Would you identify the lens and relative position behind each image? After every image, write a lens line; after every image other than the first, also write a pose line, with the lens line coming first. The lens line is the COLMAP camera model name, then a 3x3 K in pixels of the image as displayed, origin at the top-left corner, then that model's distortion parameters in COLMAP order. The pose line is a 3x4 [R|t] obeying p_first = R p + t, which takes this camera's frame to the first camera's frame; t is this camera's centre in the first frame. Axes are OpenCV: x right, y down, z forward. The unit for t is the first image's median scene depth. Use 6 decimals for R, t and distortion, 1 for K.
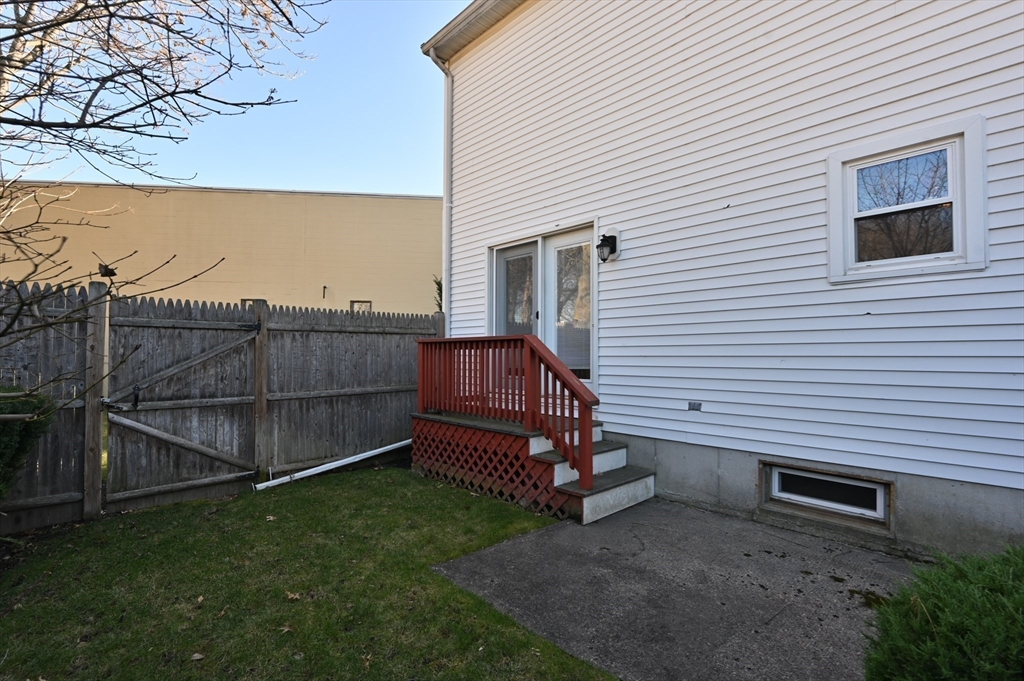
lens RADIAL K [[468.1, 0, 512.0], [0, 468.1, 340.5], [0, 0, 1]] dist [0.000868, -0.000238]
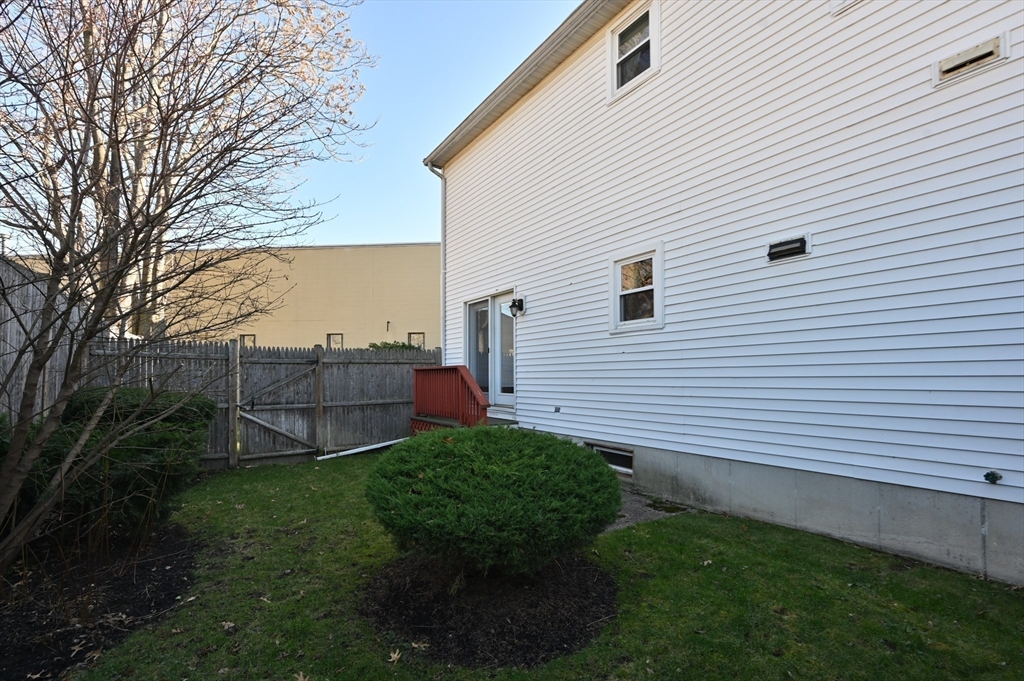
lens RADIAL K [[470.5, 0, 483.3], [0, 470.5, 366.0], [0, 0, 1]] dist [0.000799, 0.000023]
pose [[0.974183, -0.012251, -0.225429, 0.426522], [0.014105, 0.999879, 0.006616, -0.017465], [0.225320, -0.009625, 0.974237, -0.509271]]
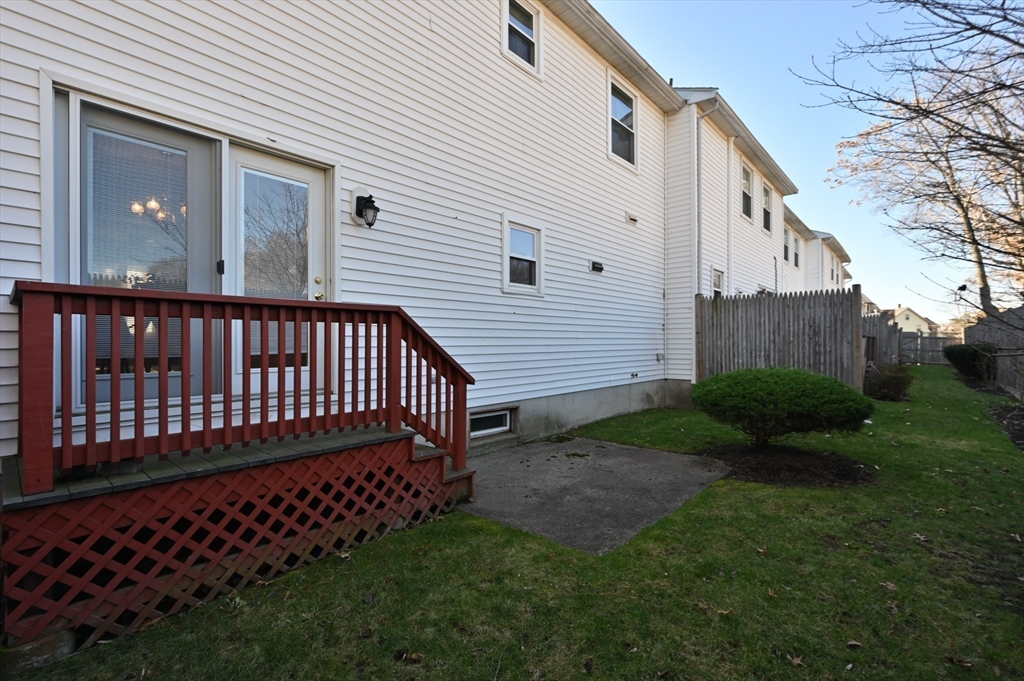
lens RADIAL K [[457.9, 0, 538.8], [0, 457.9, 340.0], [0, 0, 1]] dist [-0.001580, -0.000469]
pose [[-0.109806, 0.001889, 0.993951, -0.632200], [-0.030206, 0.999530, -0.005236, 0.033028], [-0.993494, -0.030599, -0.109698, 0.727517]]
